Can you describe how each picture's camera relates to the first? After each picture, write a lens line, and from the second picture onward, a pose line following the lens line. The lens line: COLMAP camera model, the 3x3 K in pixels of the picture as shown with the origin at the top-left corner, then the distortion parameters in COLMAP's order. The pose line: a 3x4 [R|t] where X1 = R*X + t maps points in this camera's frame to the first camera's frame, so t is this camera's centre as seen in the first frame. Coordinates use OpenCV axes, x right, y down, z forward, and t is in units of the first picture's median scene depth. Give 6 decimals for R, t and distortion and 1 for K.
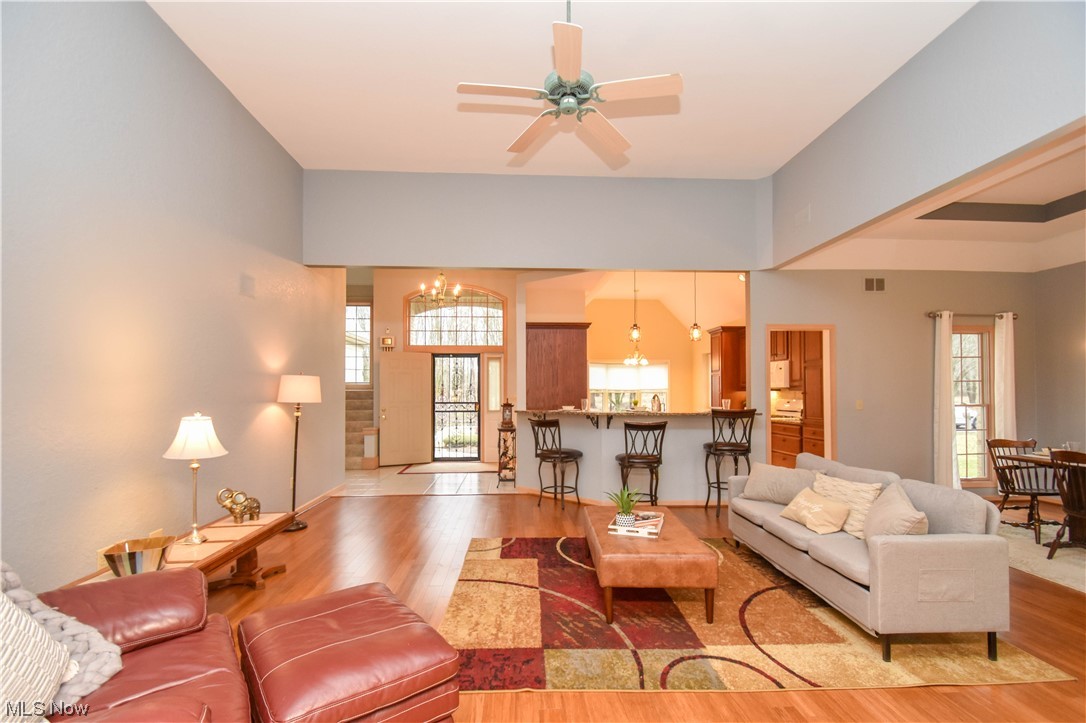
lens RADIAL K [[492.9, 0, 543.6], [0, 492.9, 381.3], [0, 0, 1]] dist [0.020574, -0.022609]
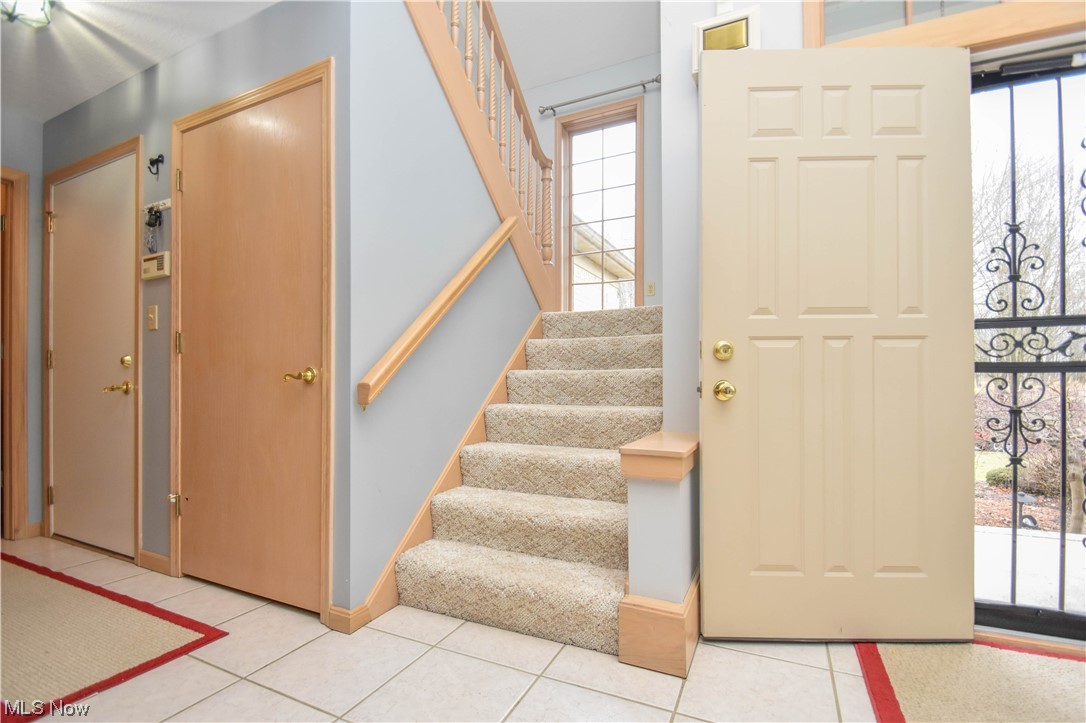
lens RADIAL K [[492.9, 0, 543.6], [0, 492.9, 381.3], [0, 0, 1]] dist [0.020574, -0.022609]
pose [[0.877447, -0.001078, -0.479673, -0.271701], [0.004581, 0.999971, 0.006132, 0.064150], [0.479652, -0.007578, 0.877426, 0.743680]]
